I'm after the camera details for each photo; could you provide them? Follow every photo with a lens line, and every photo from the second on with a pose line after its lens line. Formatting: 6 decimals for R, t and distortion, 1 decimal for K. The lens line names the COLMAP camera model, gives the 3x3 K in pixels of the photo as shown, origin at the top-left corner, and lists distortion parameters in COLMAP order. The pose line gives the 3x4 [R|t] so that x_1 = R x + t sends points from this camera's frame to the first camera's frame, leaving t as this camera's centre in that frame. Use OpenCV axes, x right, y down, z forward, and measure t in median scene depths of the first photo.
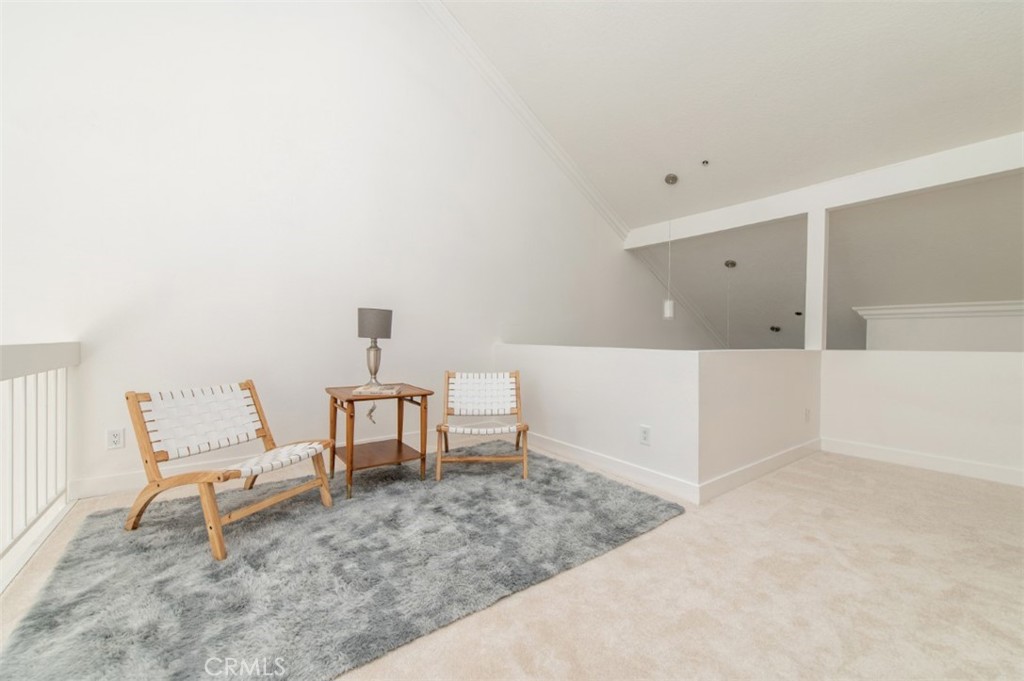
lens RADIAL K [[405.3, 0, 512.0], [0, 405.3, 340.5], [0, 0, 1]] dist [0.027754, 0.000002]
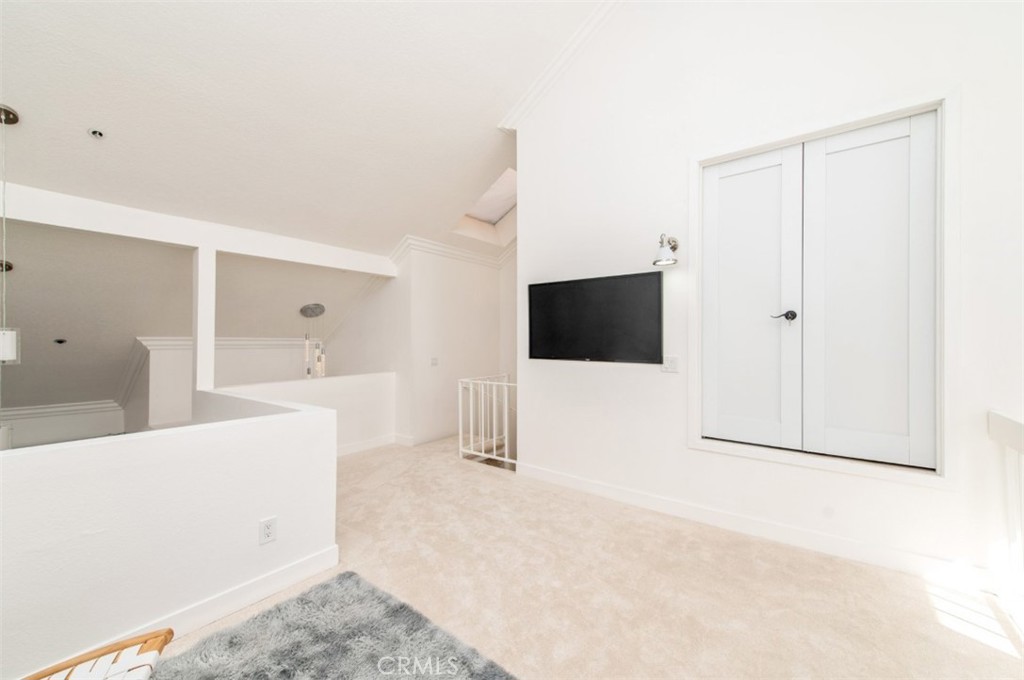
lens RADIAL K [[405.3, 0, 512.0], [0, 405.3, 340.0], [0, 0, 1]] dist [0.027754, 0.000002]
pose [[-0.267708, -0.007353, 0.963472, -0.549476], [0.007630, 0.999923, 0.009751, -0.134518], [-0.963470, 0.009962, -0.267632, 0.758281]]
